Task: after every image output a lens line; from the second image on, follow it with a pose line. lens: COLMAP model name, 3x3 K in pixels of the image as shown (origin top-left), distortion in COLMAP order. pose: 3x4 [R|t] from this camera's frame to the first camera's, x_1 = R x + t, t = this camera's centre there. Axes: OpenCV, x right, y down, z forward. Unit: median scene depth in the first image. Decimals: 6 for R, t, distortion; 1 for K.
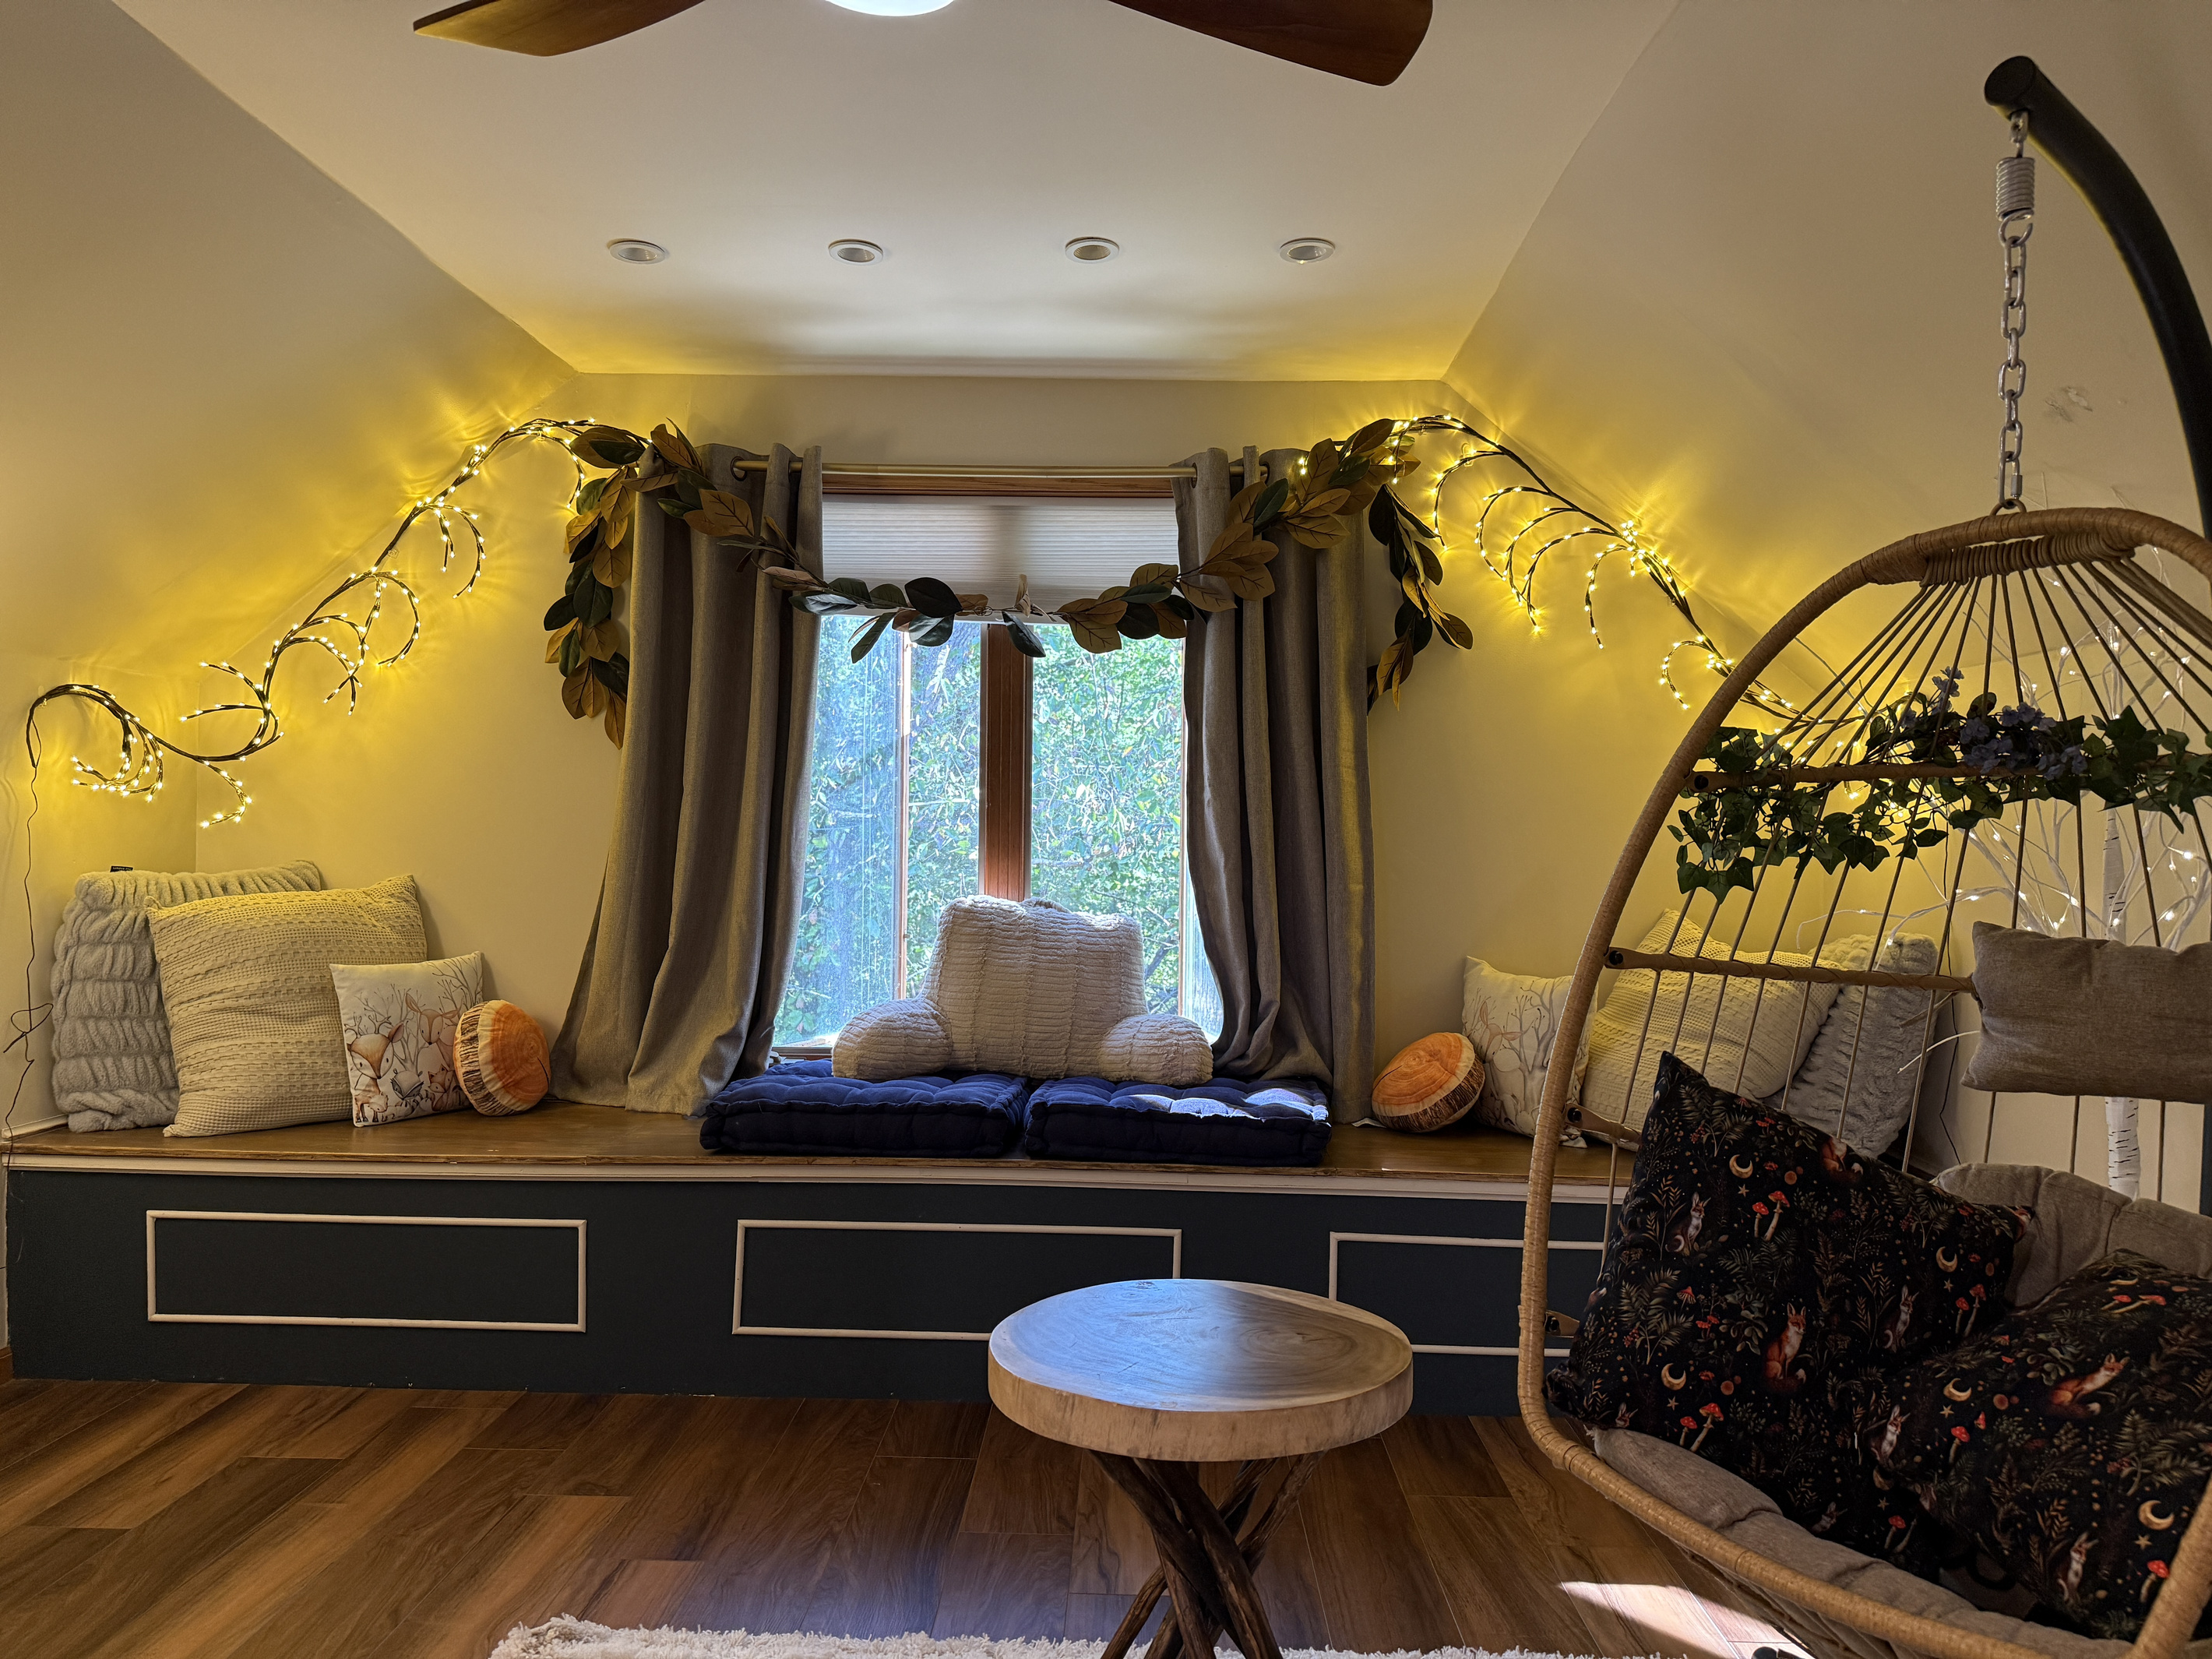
lens RADIAL K [[1575.3, 0, 1106.0], [0, 1575.3, 829.5], [0, 0, 1]] dist [-0.006873, -0.006925]
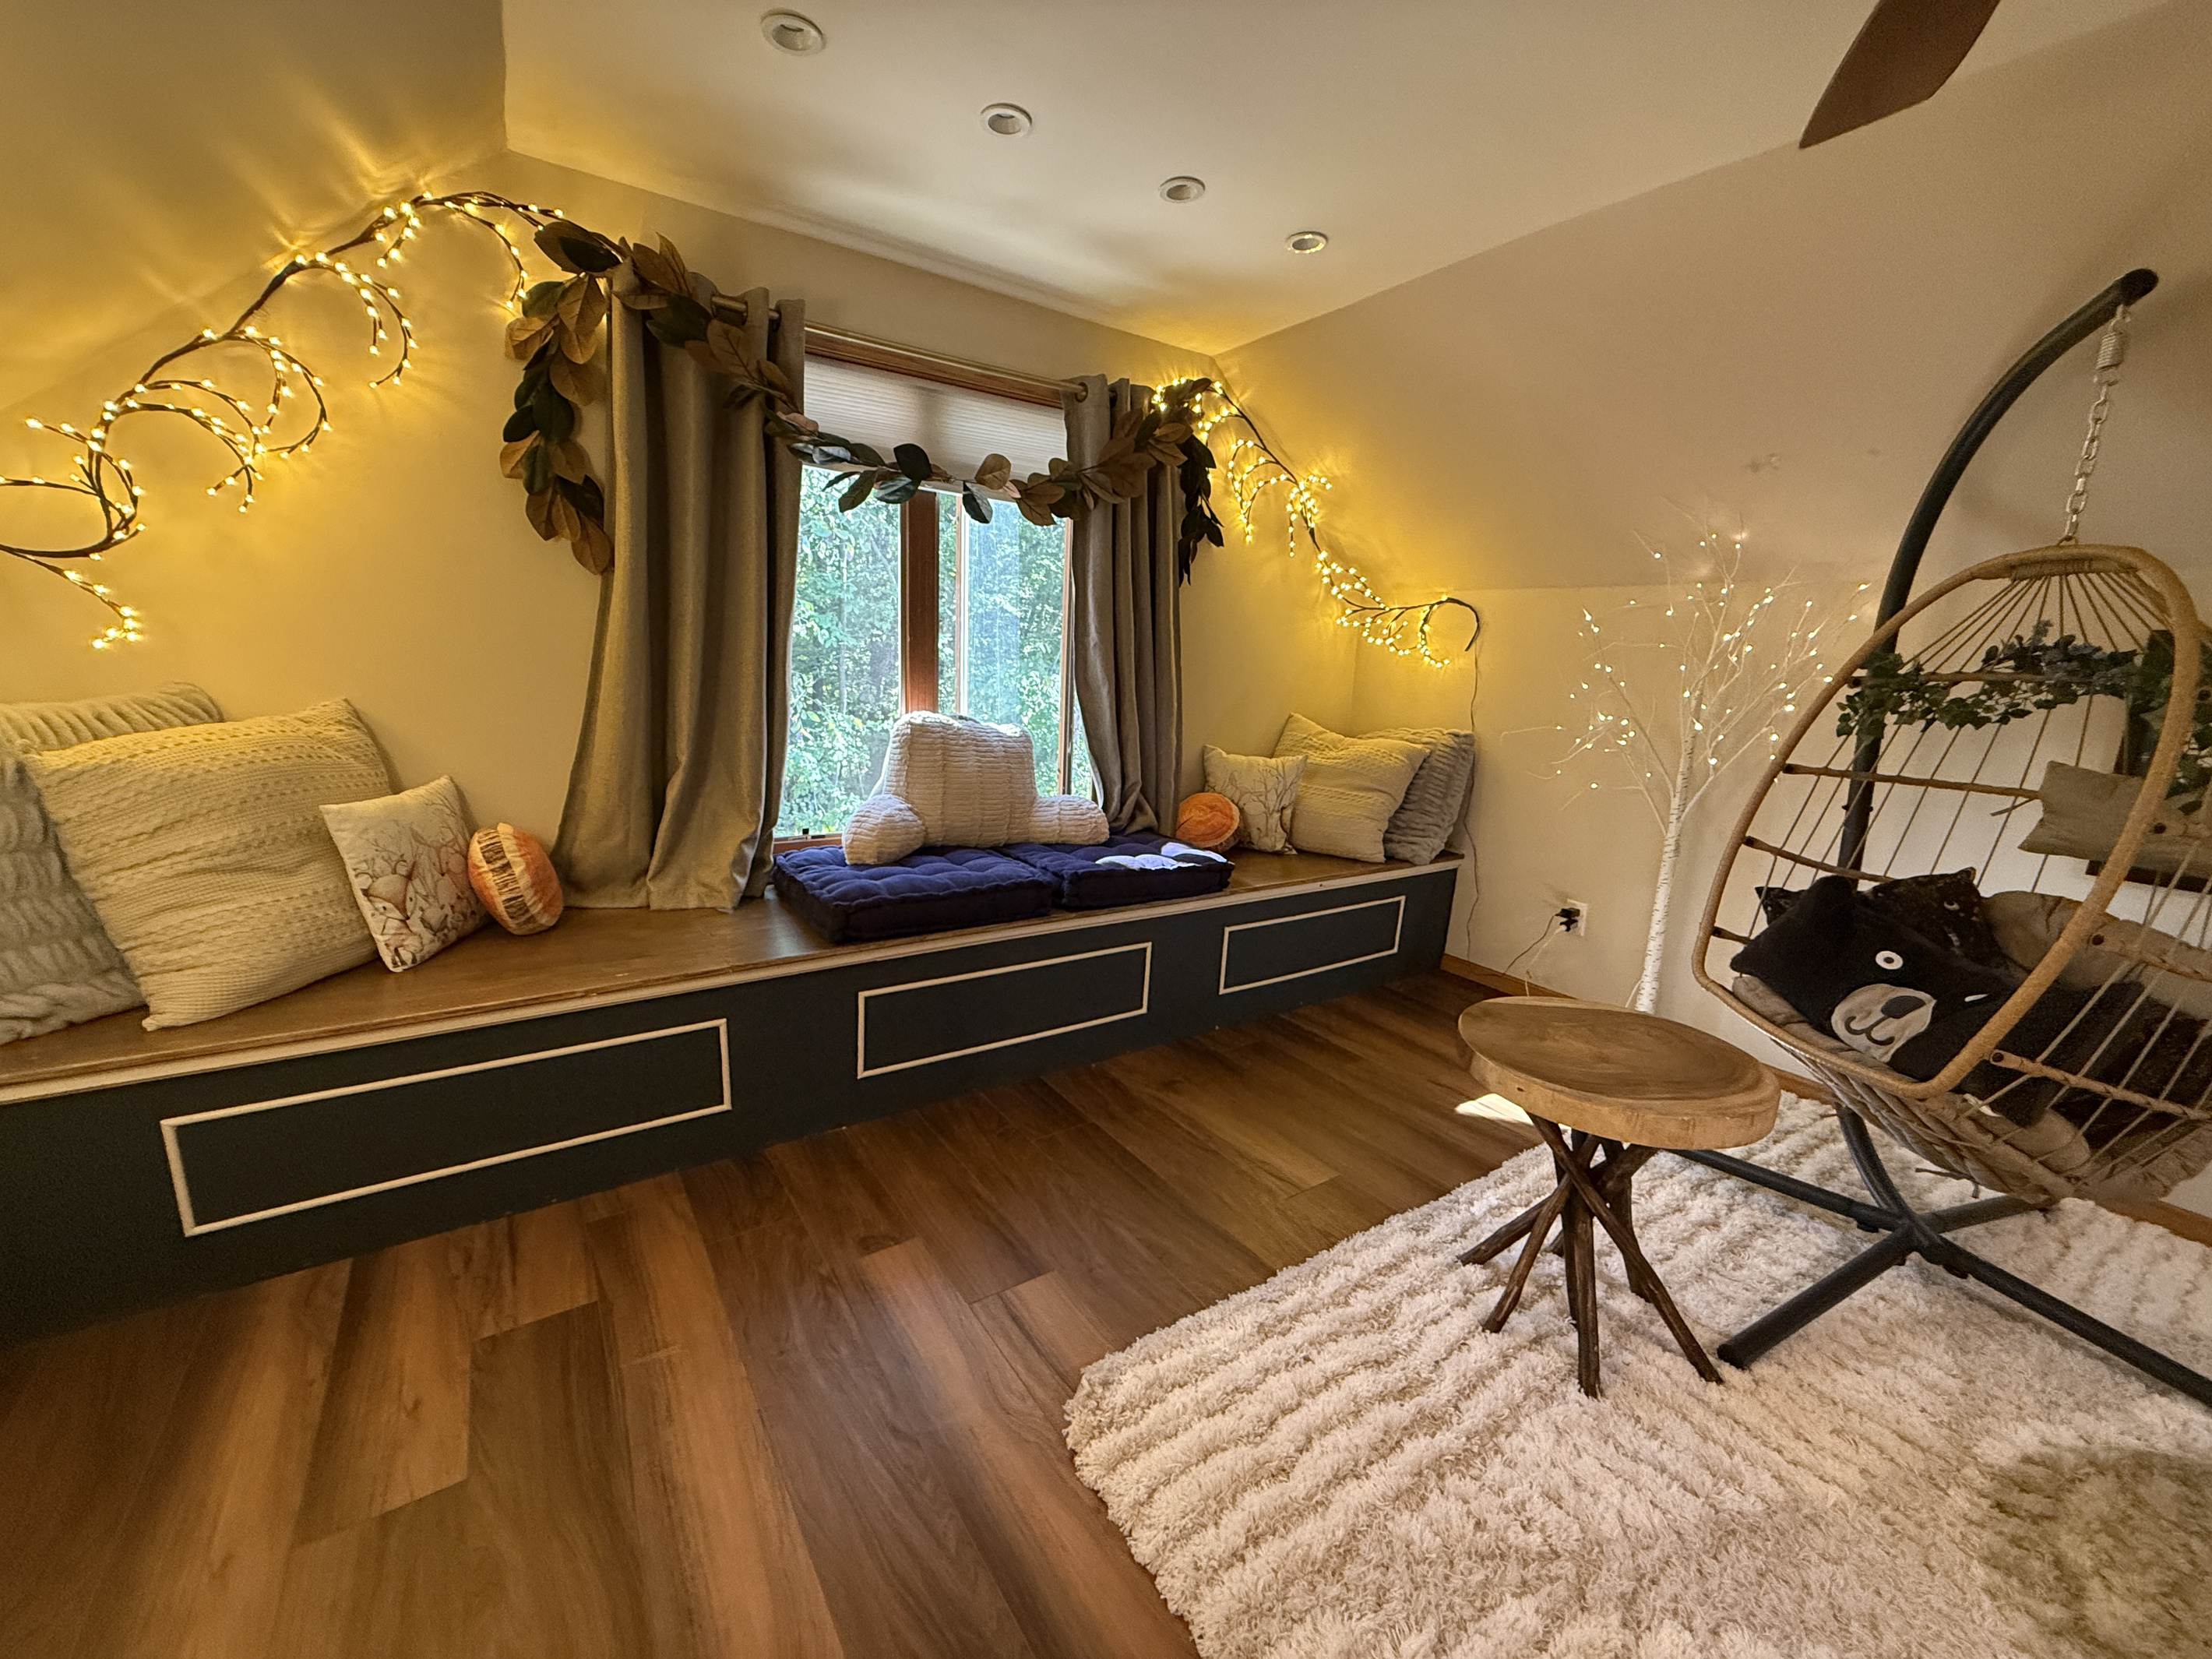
lens RADIAL K [[880.5, 0, 1102.7], [0, 880.5, 838.1], [0, 0, 1]] dist [-0.001208, 0.000127]
pose [[0.817161, -0.097814, 0.568049, -0.414402], [-0.030445, 0.976797, 0.211993, -0.016502], [-0.575605, -0.190526, 0.795223, 0.337702]]
